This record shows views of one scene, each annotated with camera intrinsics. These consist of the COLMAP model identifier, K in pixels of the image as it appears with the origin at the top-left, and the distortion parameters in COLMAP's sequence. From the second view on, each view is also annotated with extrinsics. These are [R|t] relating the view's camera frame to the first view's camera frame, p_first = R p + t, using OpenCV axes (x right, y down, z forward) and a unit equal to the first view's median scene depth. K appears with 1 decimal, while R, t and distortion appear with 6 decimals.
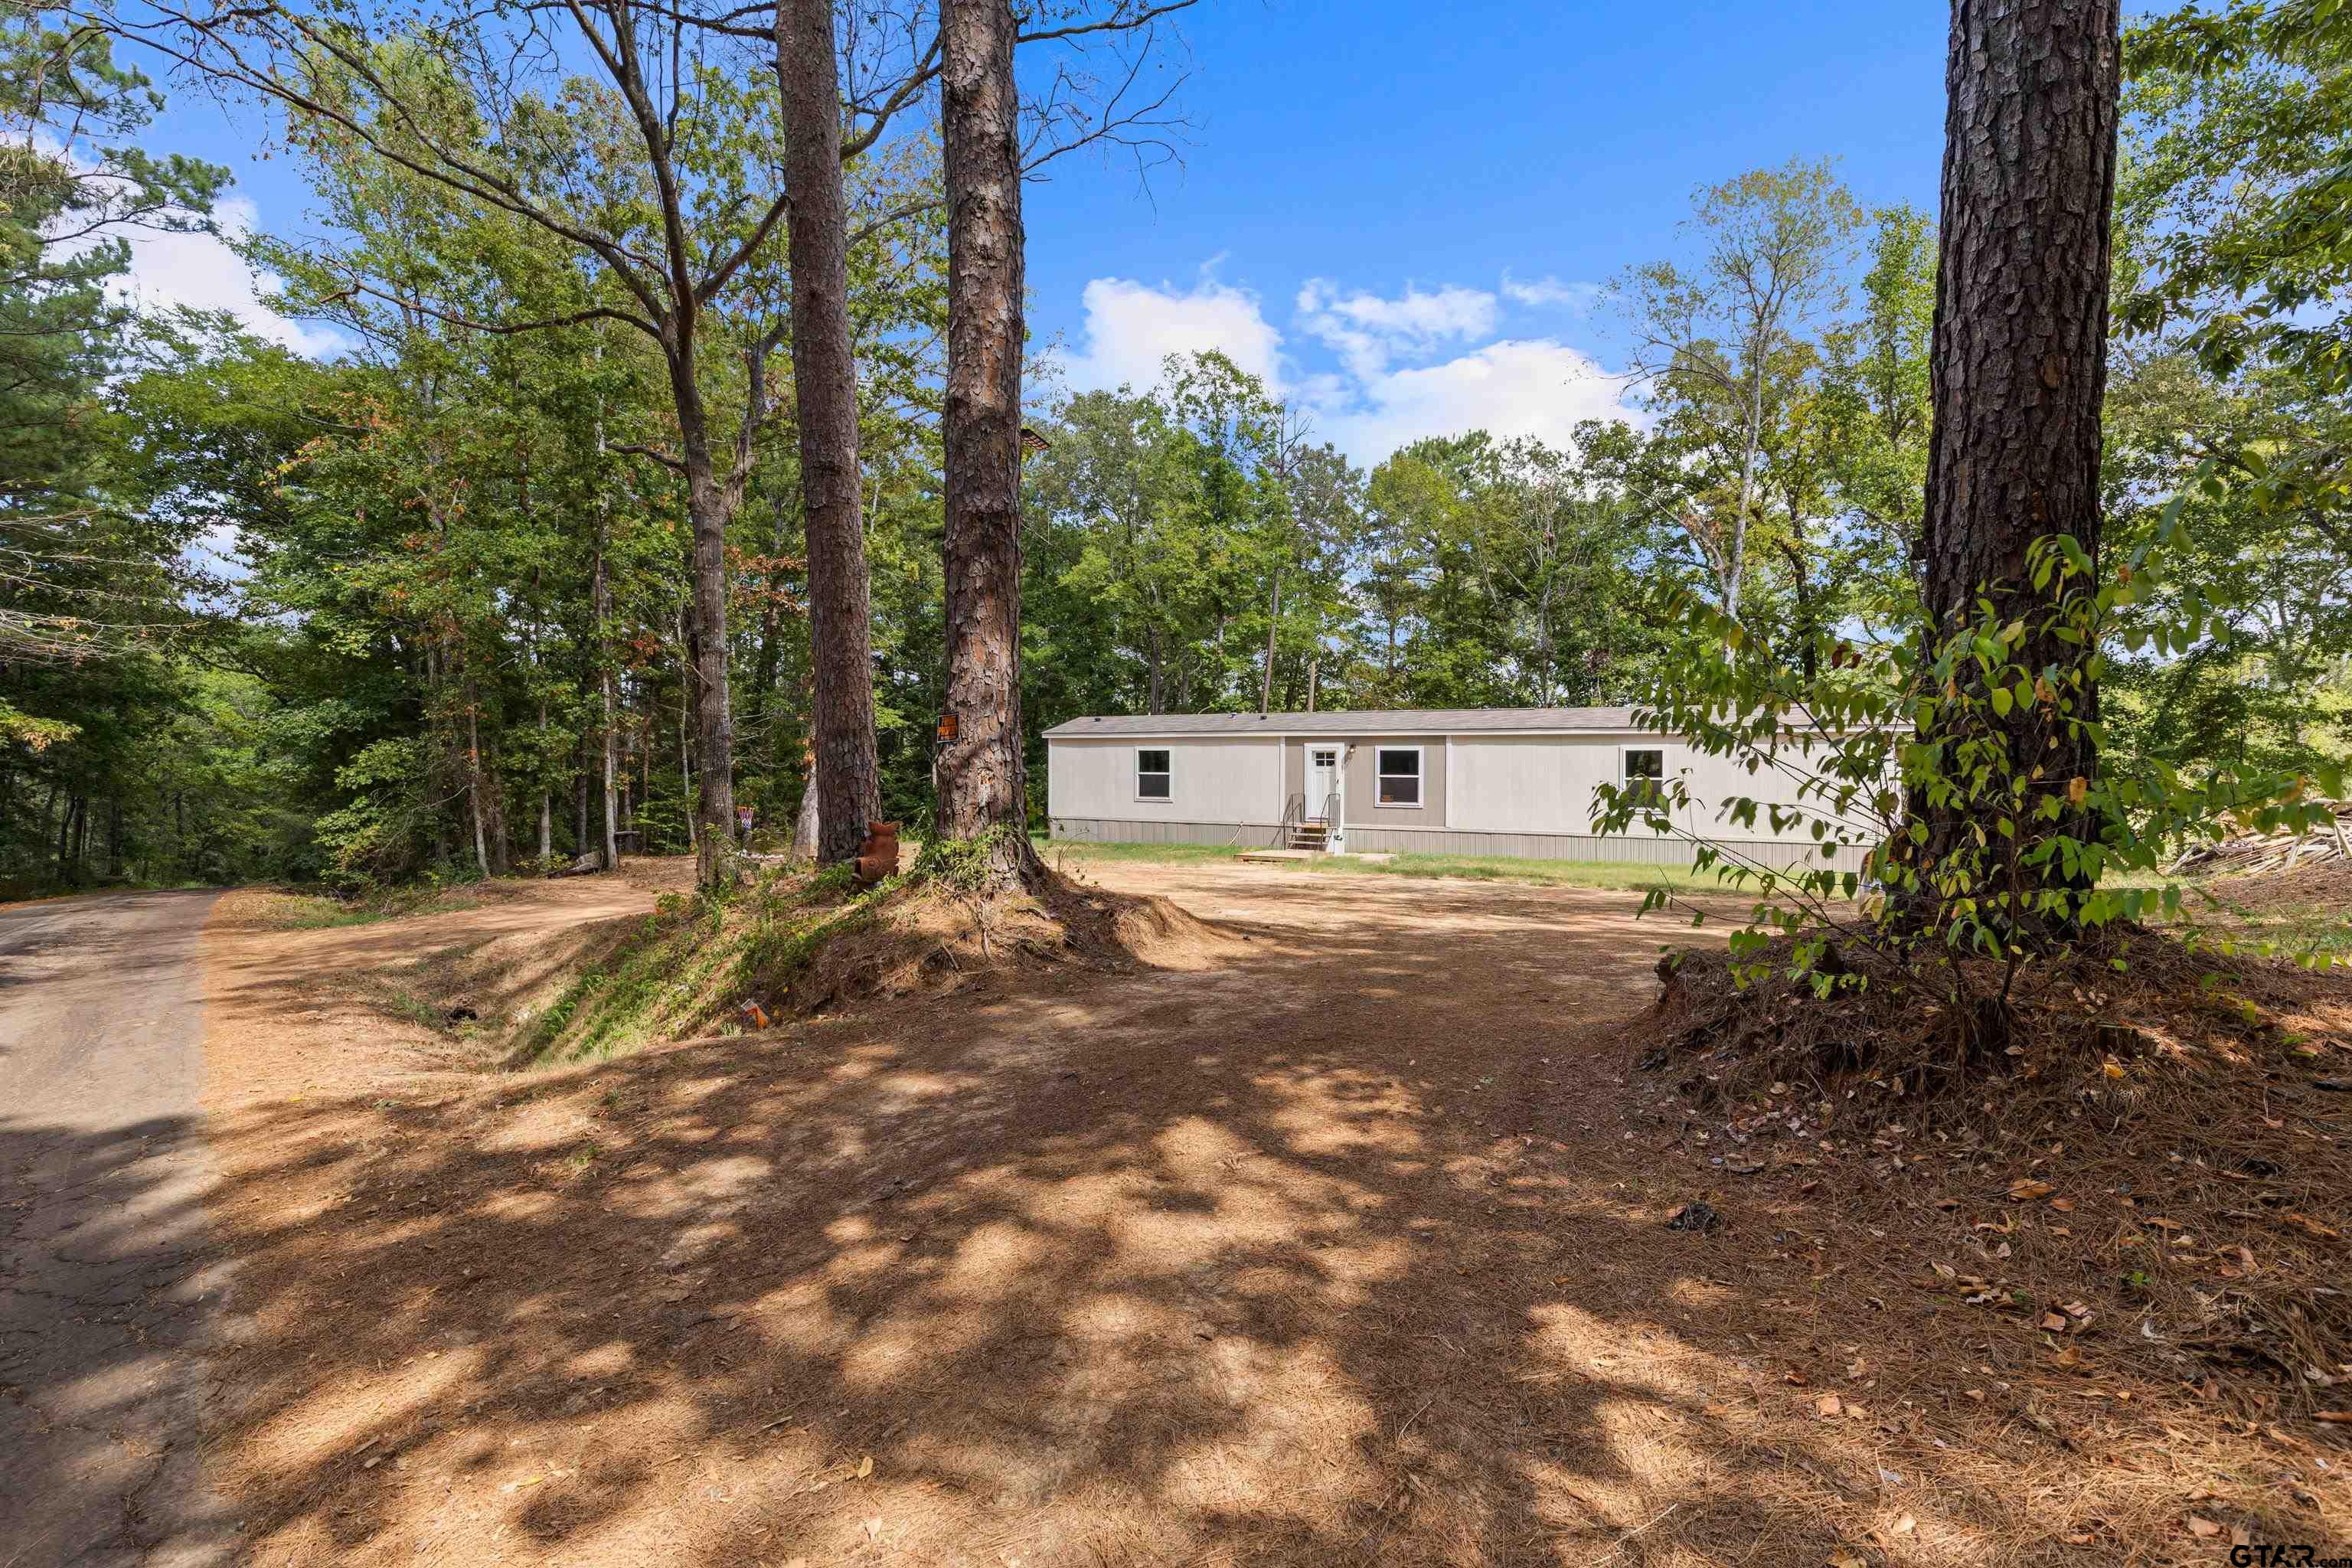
lens RADIAL K [[1058.4, 0, 1178.3], [0, 1058.4, 762.0], [0, 0, 1]] dist [0.011447, -0.000133]
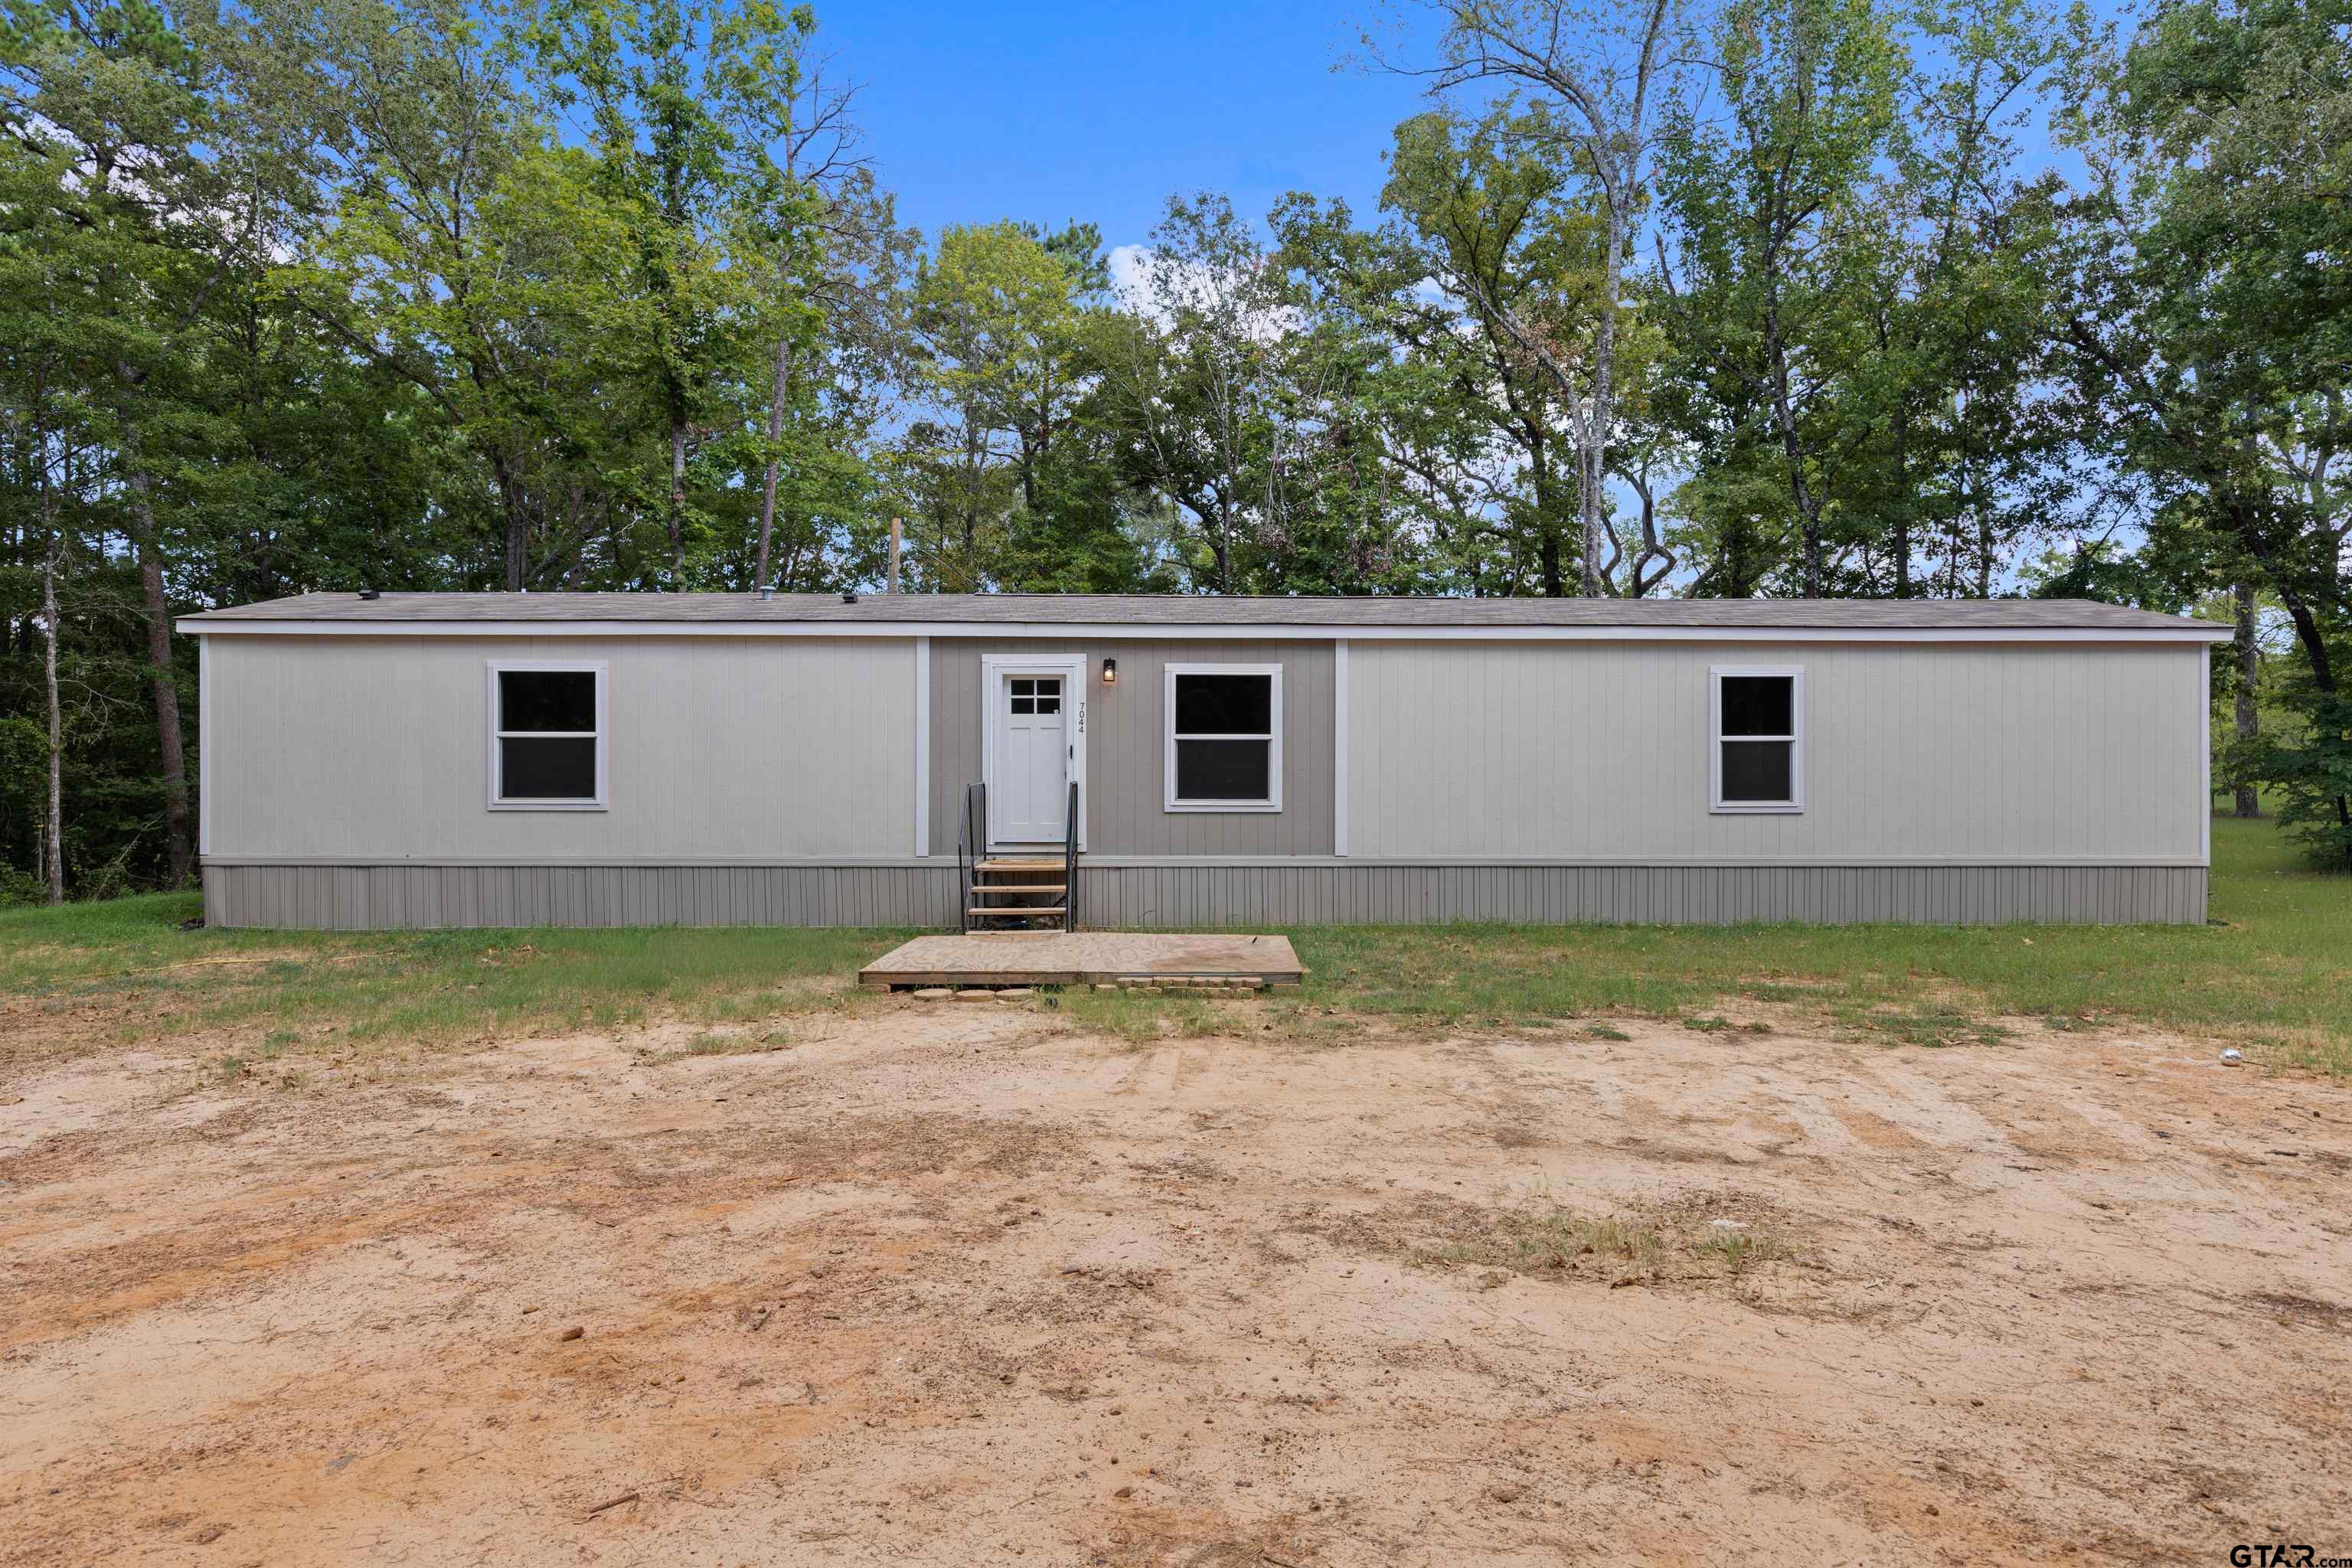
lens RADIAL K [[1209.4, 0, 1176.6], [0, 1209.4, 744.1], [0, 0, 1]] dist [-0.000919, 0.000025]
pose [[0.880793, -0.000017, 0.473502, -0.030255], [0.003924, 0.999966, -0.007264, 0.019079], [-0.473486, 0.008257, 0.880763, 0.573626]]
